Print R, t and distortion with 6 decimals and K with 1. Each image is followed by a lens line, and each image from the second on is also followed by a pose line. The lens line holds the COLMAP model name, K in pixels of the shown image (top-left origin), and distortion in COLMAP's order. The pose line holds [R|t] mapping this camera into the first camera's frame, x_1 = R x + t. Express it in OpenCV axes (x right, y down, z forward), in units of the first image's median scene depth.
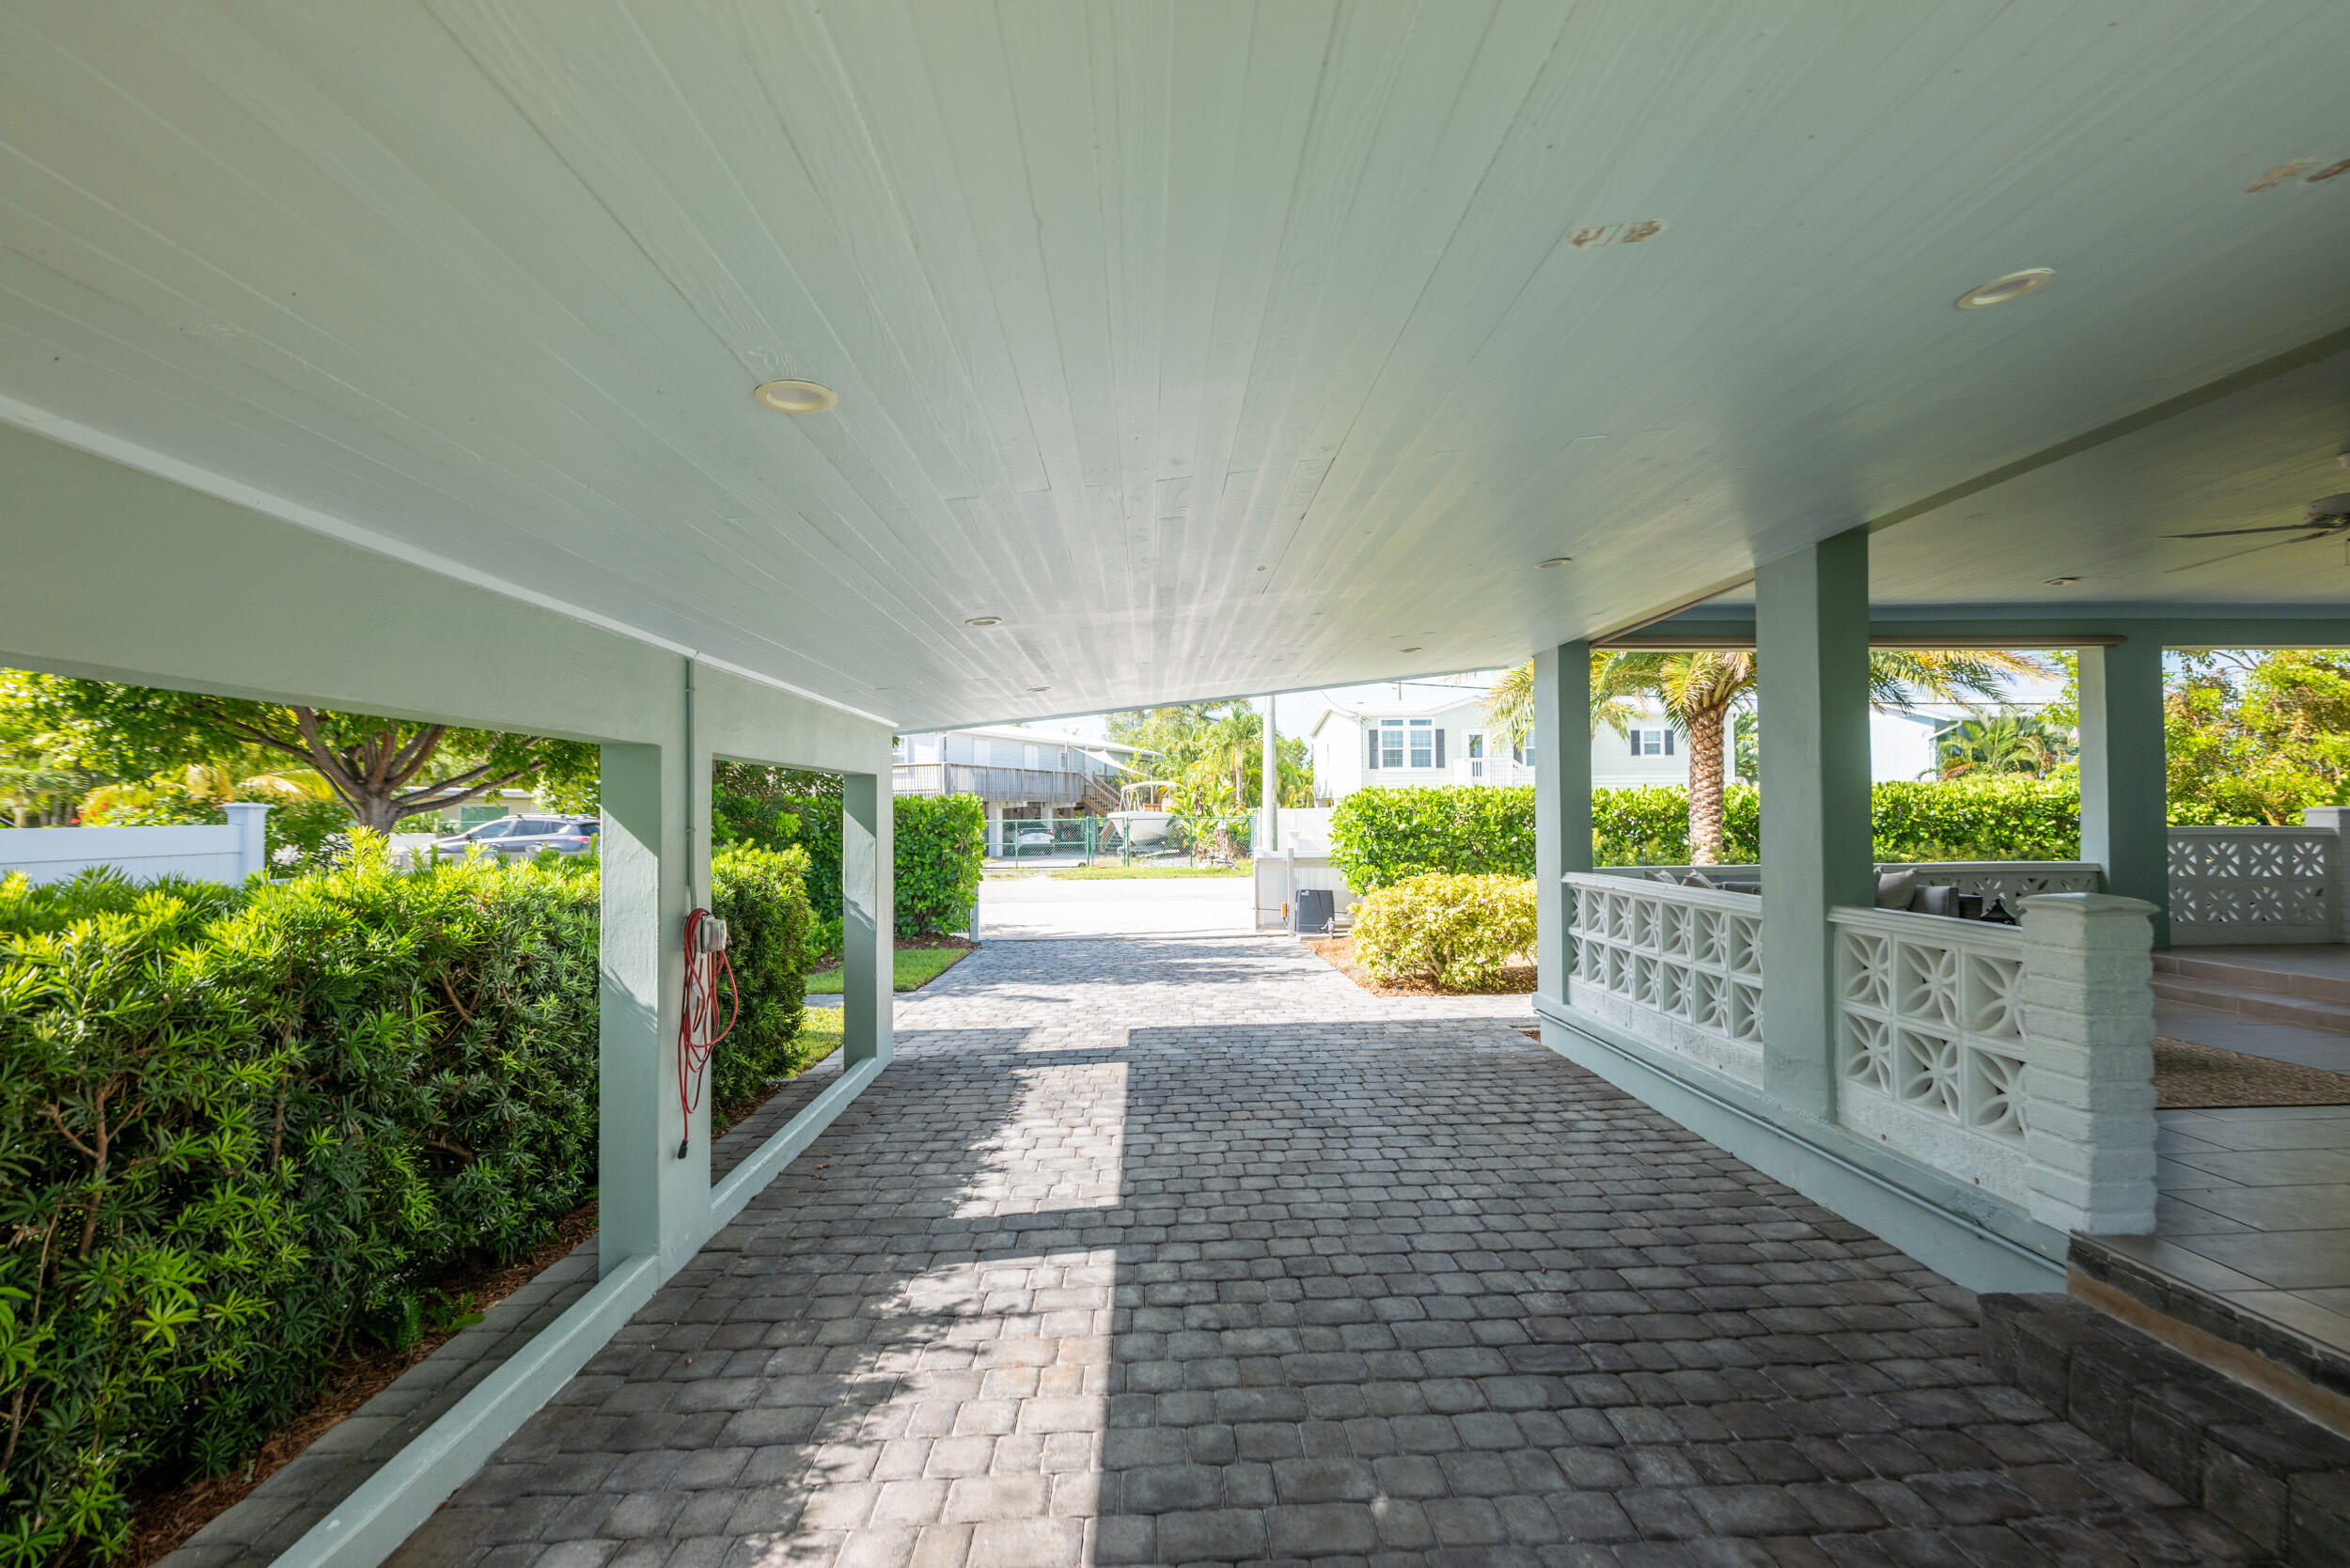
lens RADIAL K [[1018.7, 0, 1190.2], [0, 1018.7, 793.2], [0, 0, 1]] dist [-0.002348, 0.000510]
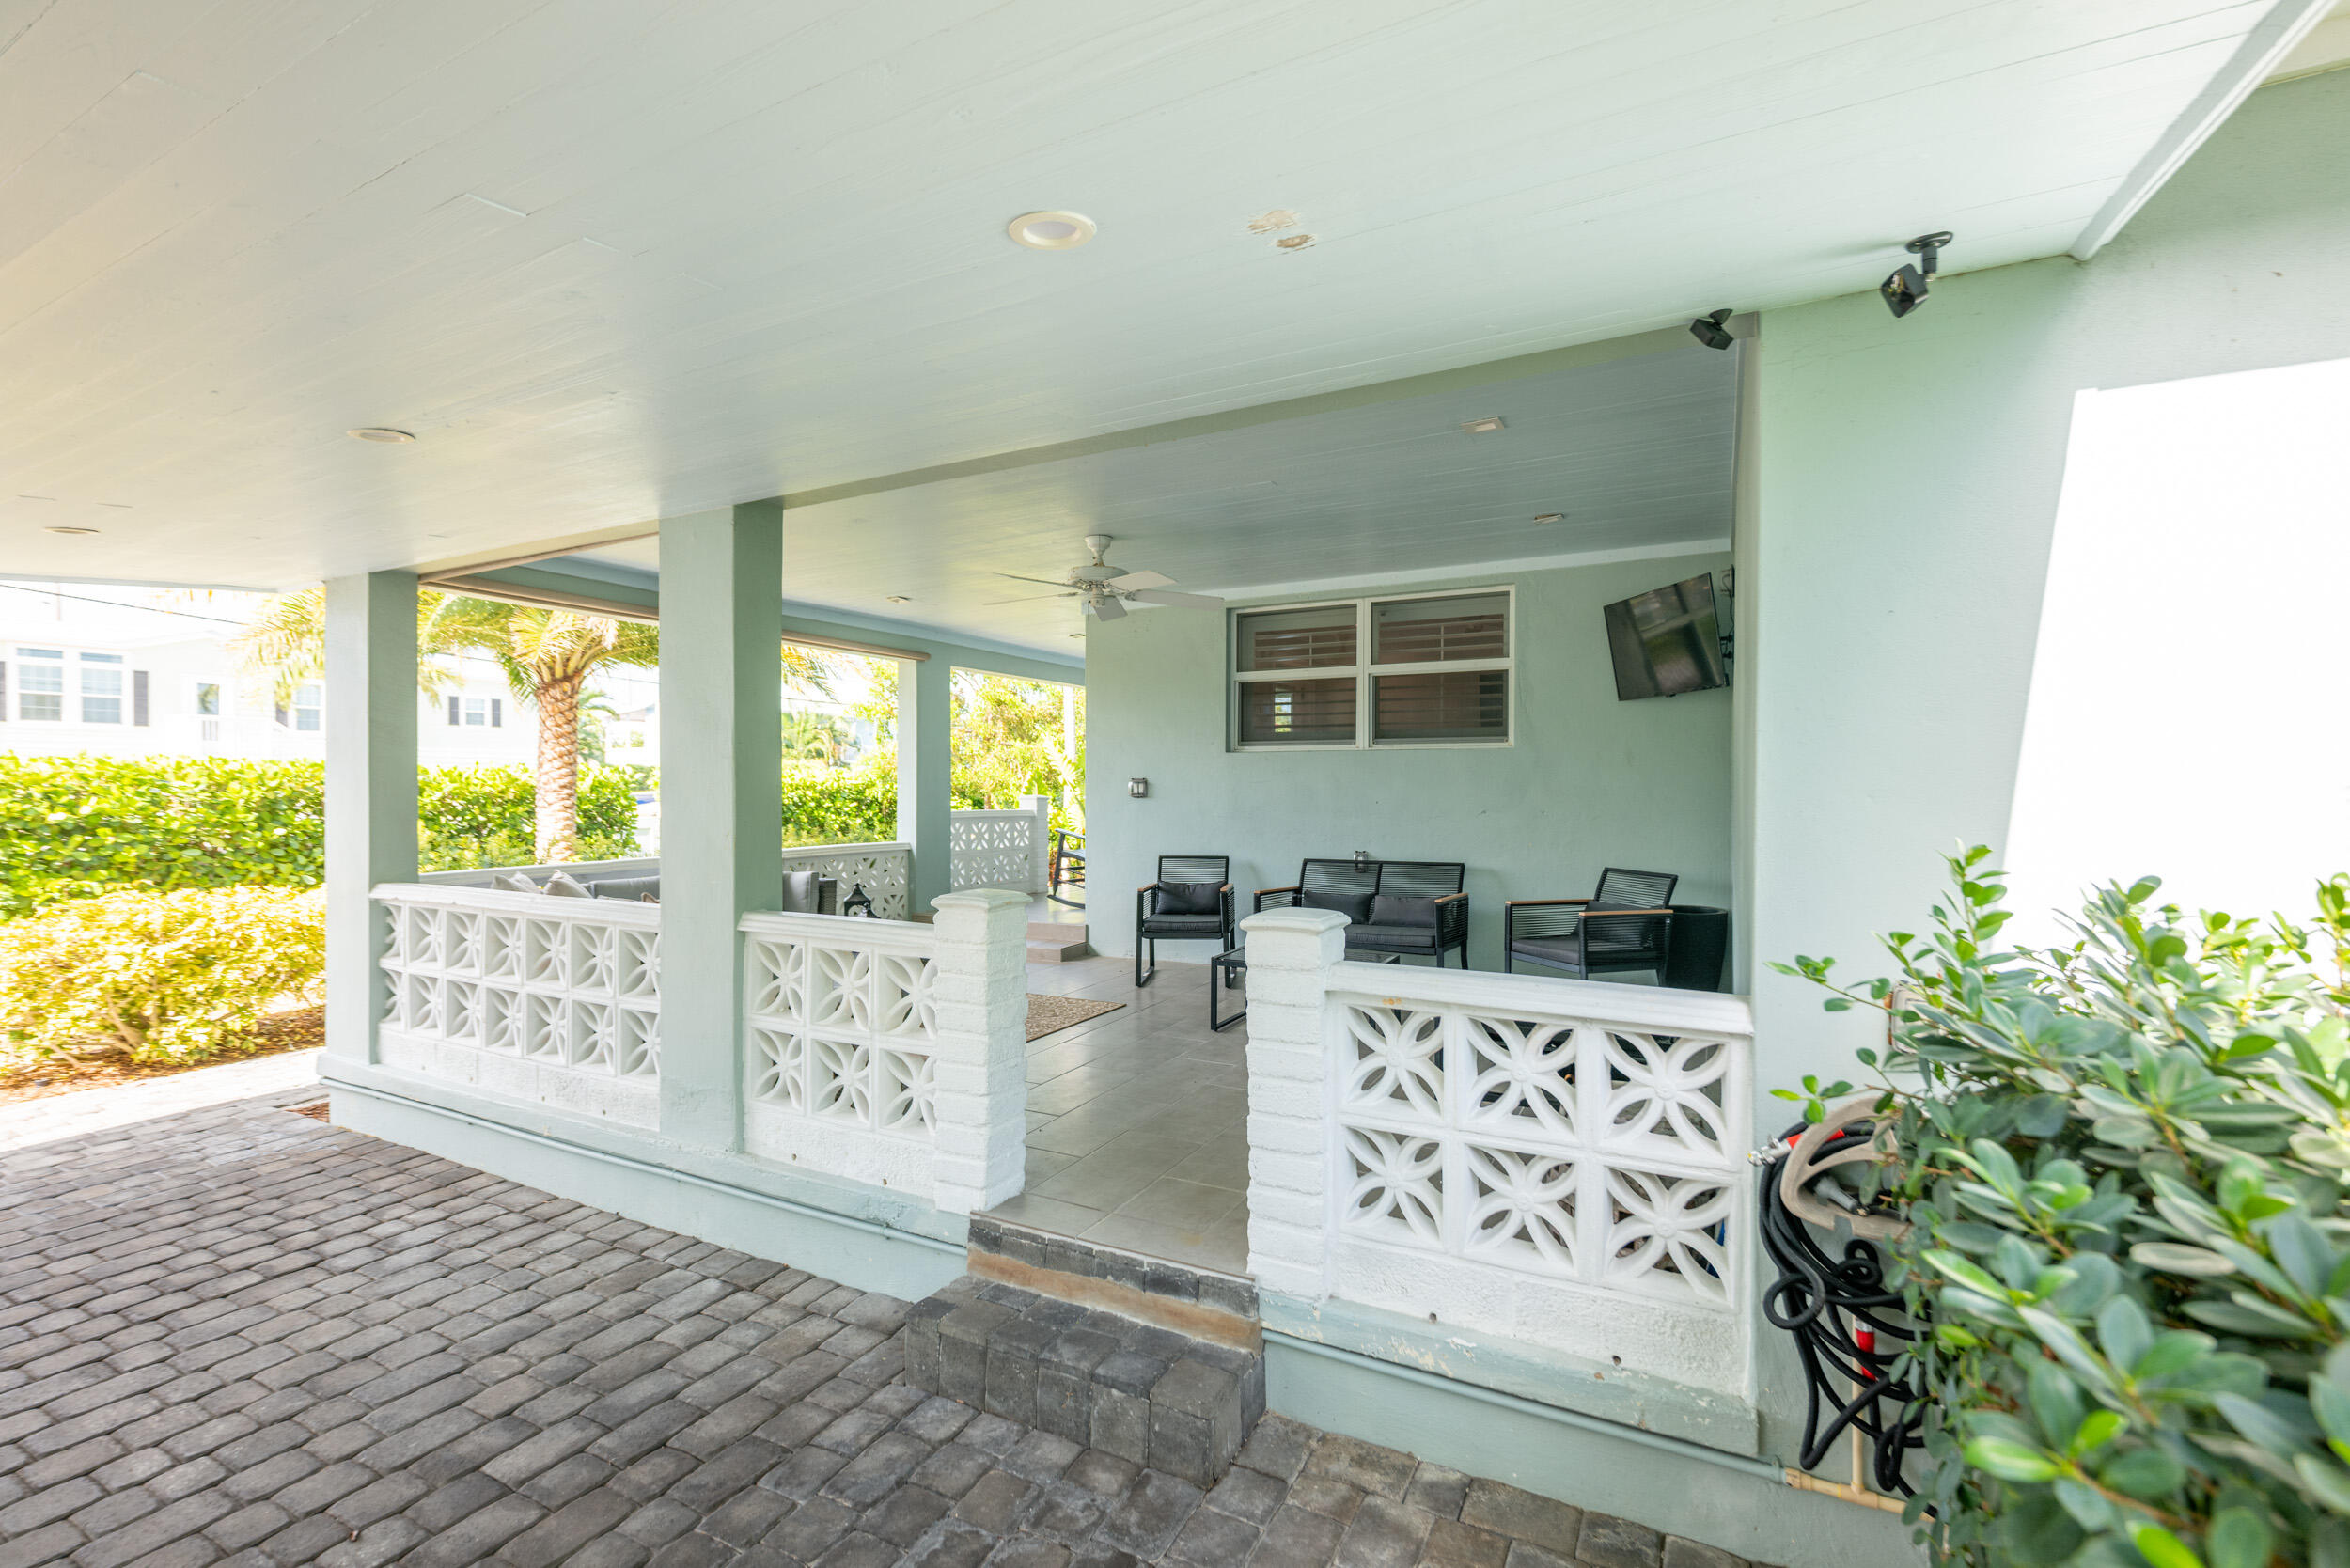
lens RADIAL K [[1018.7, 0, 1190.2], [0, 1018.7, 793.2], [0, 0, 1]] dist [-0.002348, 0.000510]
pose [[0.504329, 0.003887, 0.863503, 0.039840], [-0.022678, 0.999705, 0.008744, -0.009452], [-0.863214, -0.023993, 0.504268, 0.160408]]
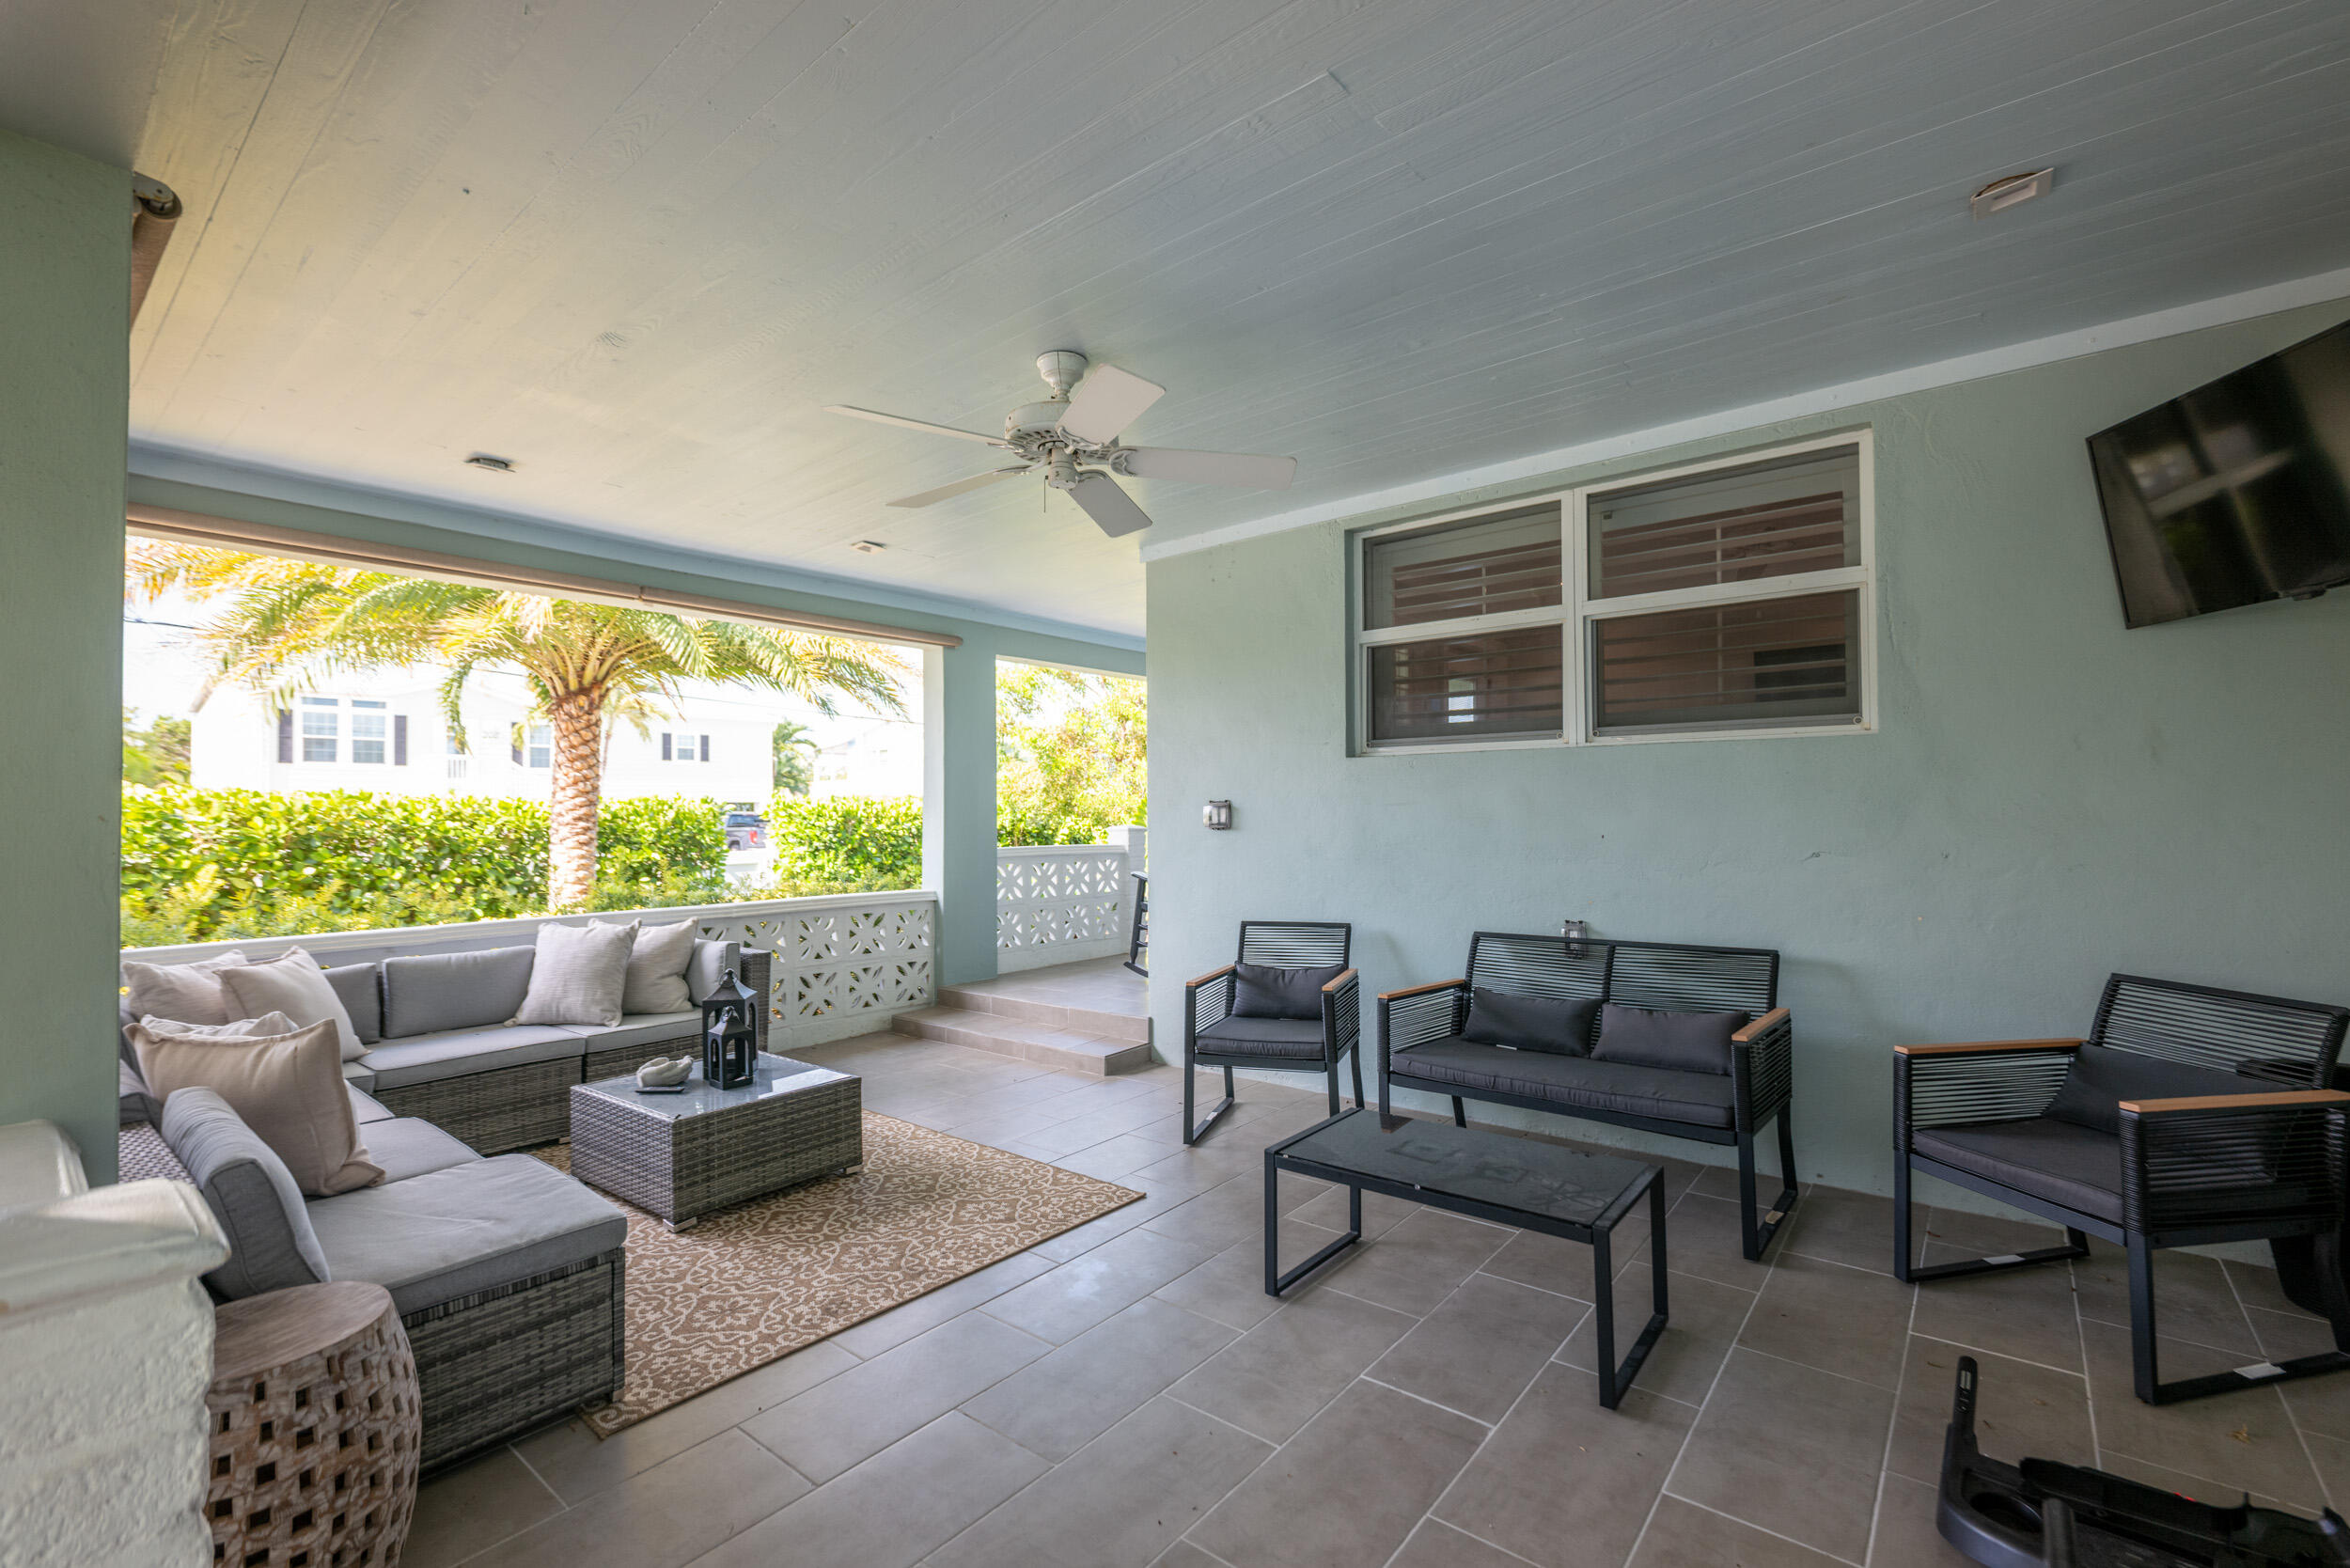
lens RADIAL K [[1018.7, 0, 1190.2], [0, 1018.7, 793.2], [0, 0, 1]] dist [-0.002348, 0.000510]
pose [[0.661798, 0.019455, 0.749430, 0.520049], [-0.013344, 0.999811, -0.014171, -0.009130], [-0.749563, -0.000622, 0.661932, 0.341992]]
